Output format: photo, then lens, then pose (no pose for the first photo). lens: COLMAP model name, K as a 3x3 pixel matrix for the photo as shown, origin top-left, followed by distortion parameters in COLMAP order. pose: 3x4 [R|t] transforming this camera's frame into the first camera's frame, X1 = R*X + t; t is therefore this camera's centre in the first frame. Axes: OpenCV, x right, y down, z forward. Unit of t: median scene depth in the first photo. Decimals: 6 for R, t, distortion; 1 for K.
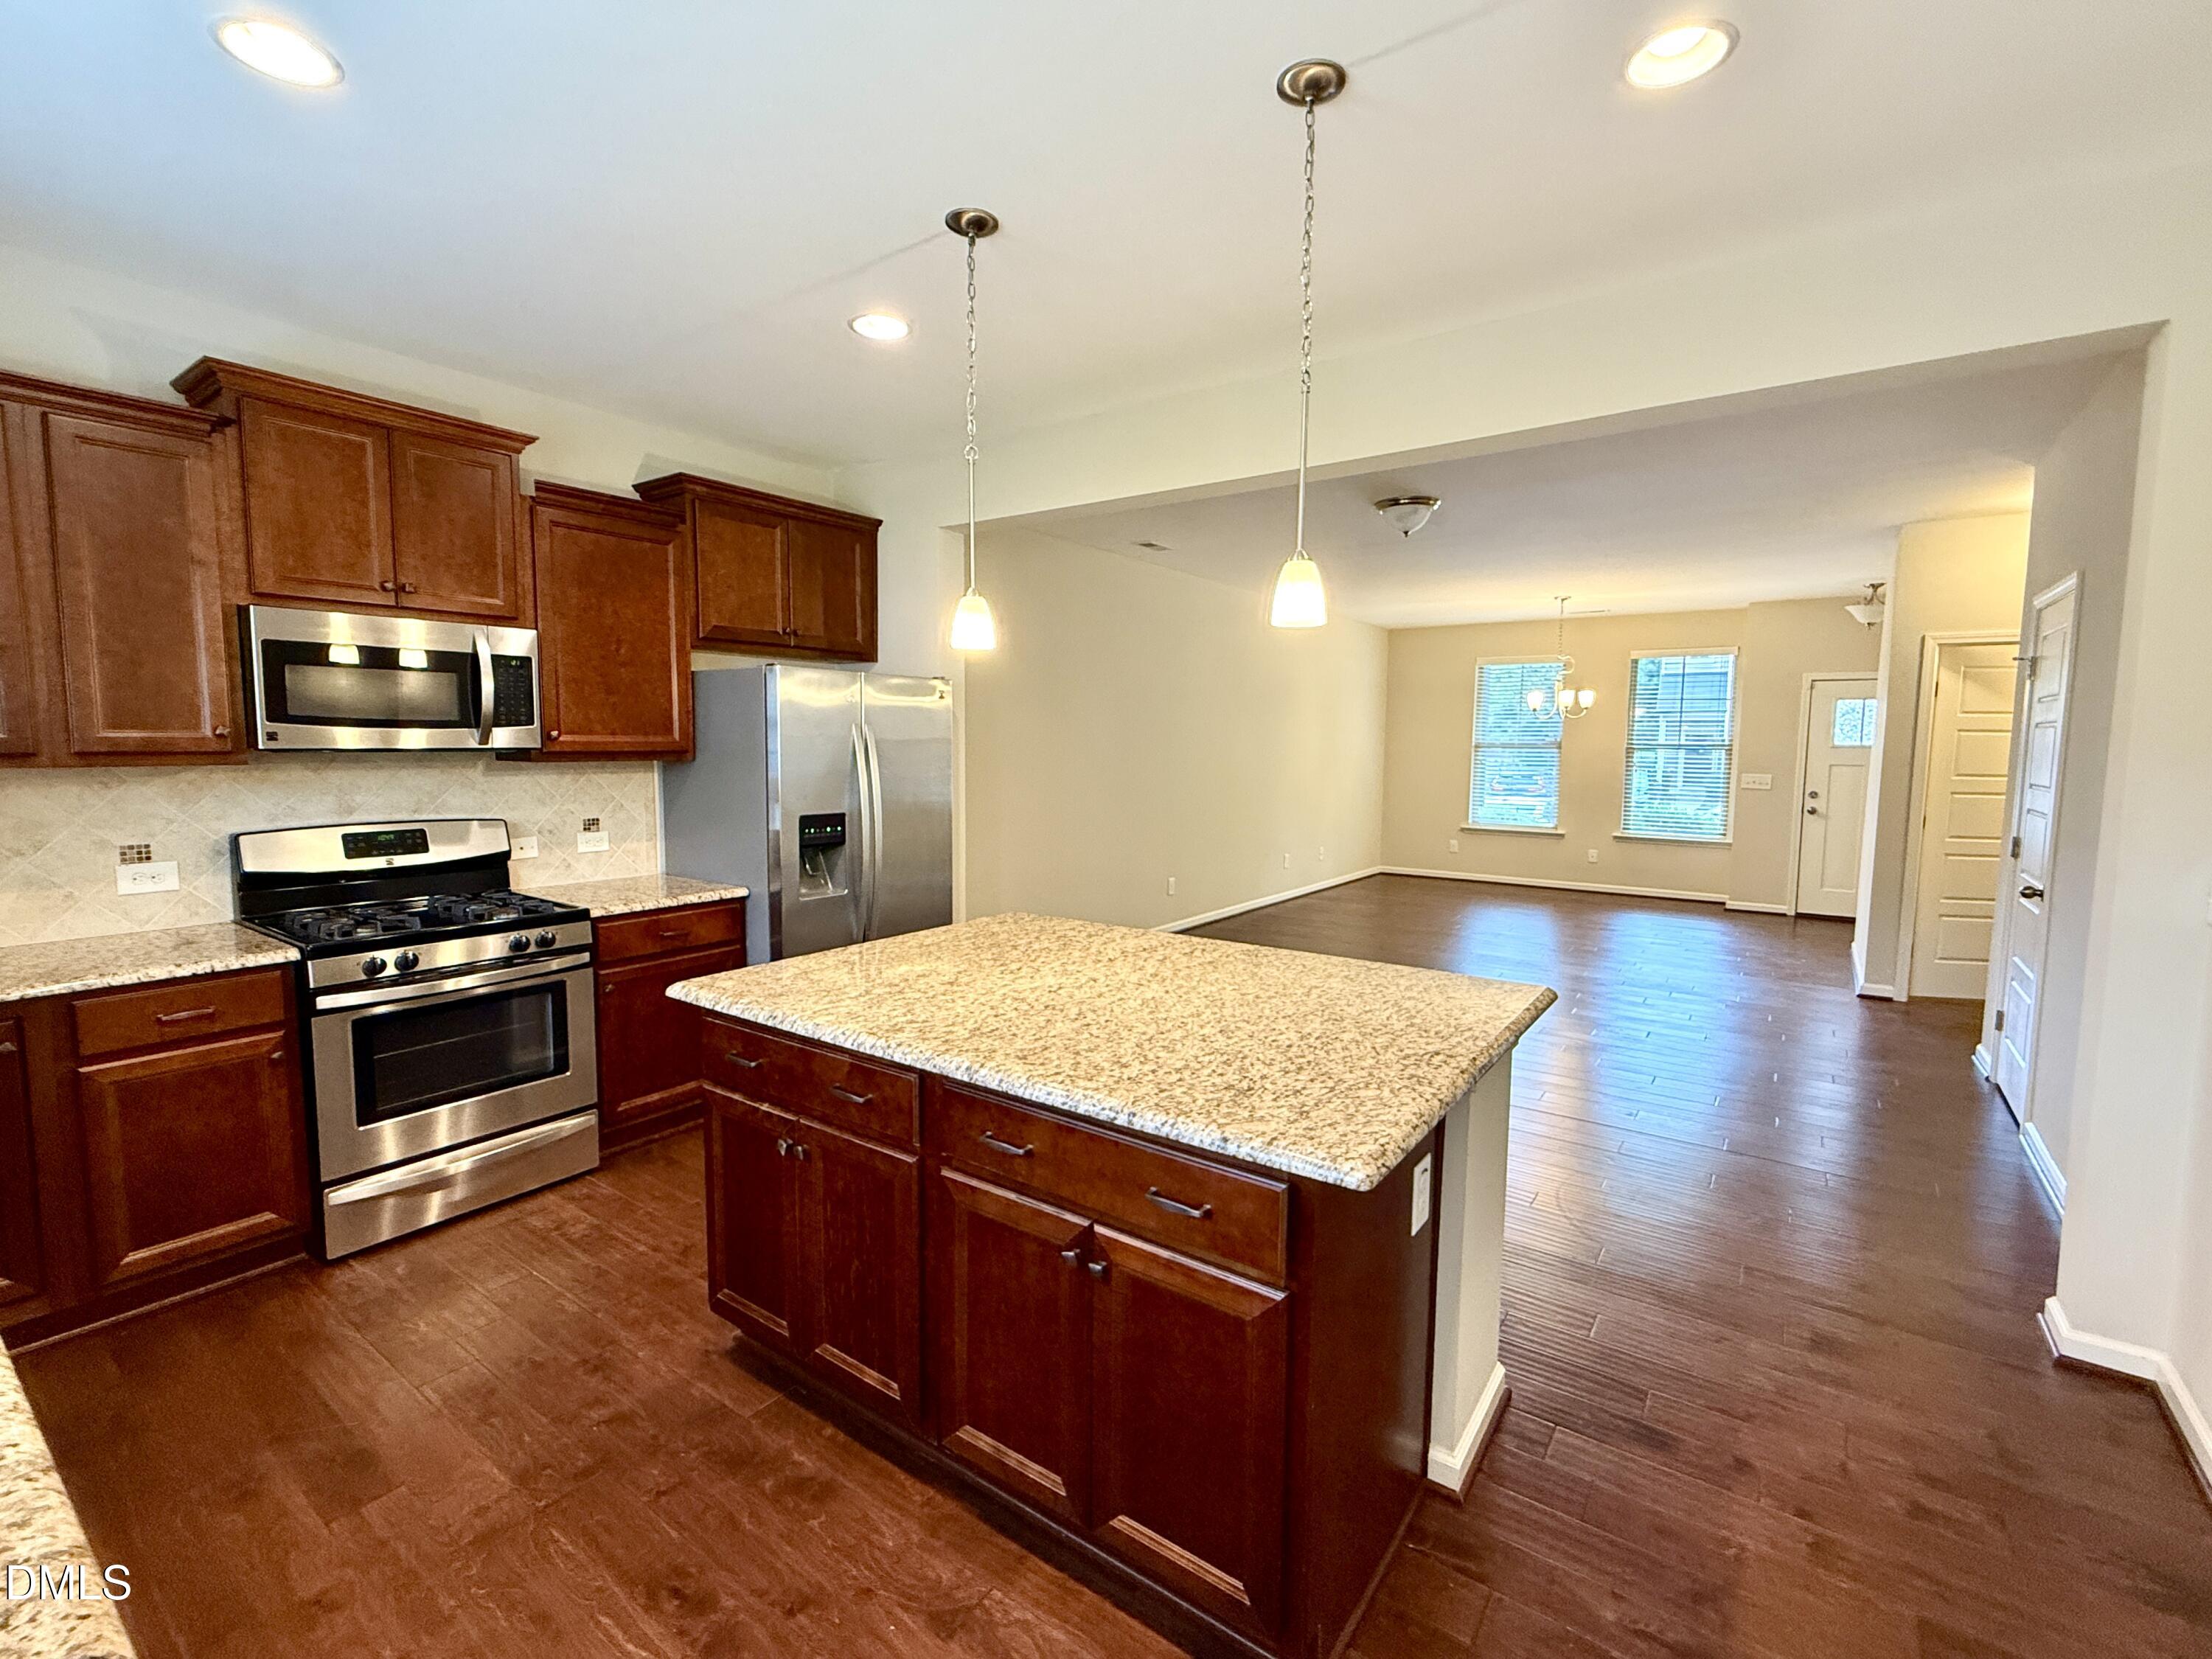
lens RADIAL K [[975.2, 0, 1107.0], [0, 975.2, 826.3], [0, 0, 1]] dist [0.000745, -0.000185]
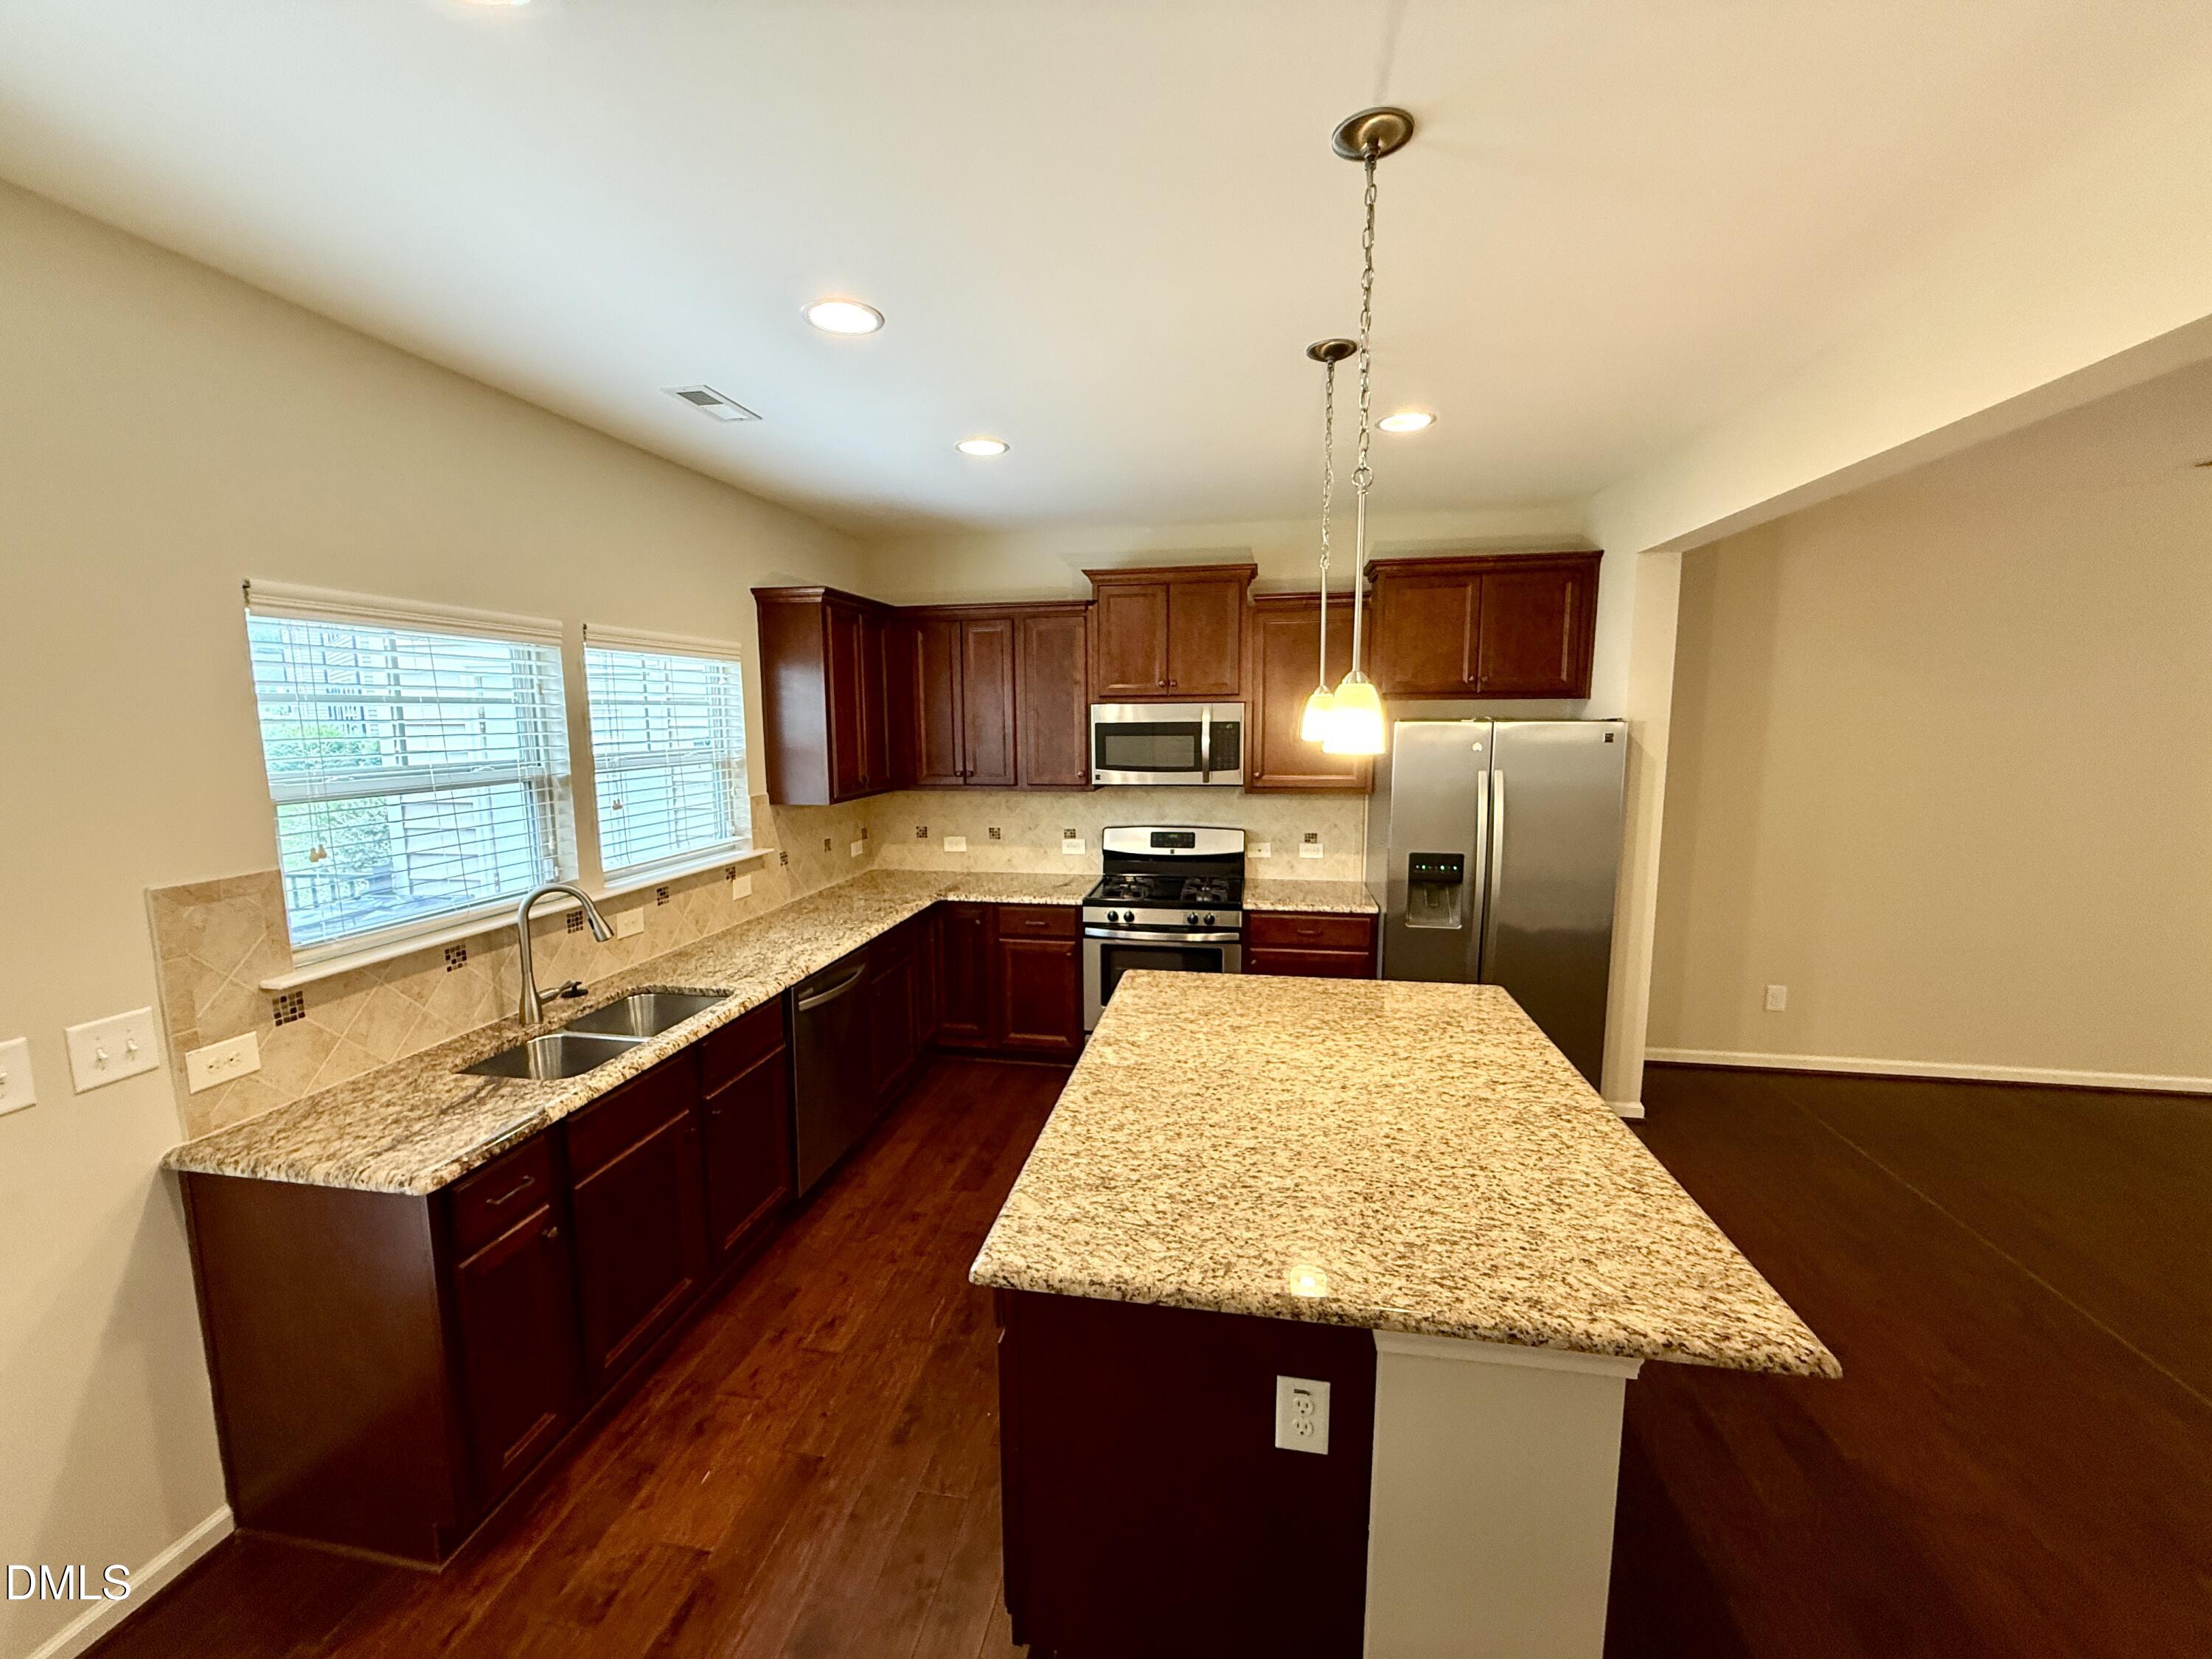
lens RADIAL K [[878.8, 0, 1101.1], [0, 878.8, 825.8], [0, 0, 1]] dist [-0.000107, 0.000474]
pose [[0.429785, 0.102870, -0.897052, 0.621082], [-0.068336, 0.994345, 0.081287, -0.141335], [0.900342, 0.026365, 0.434384, 0.328105]]
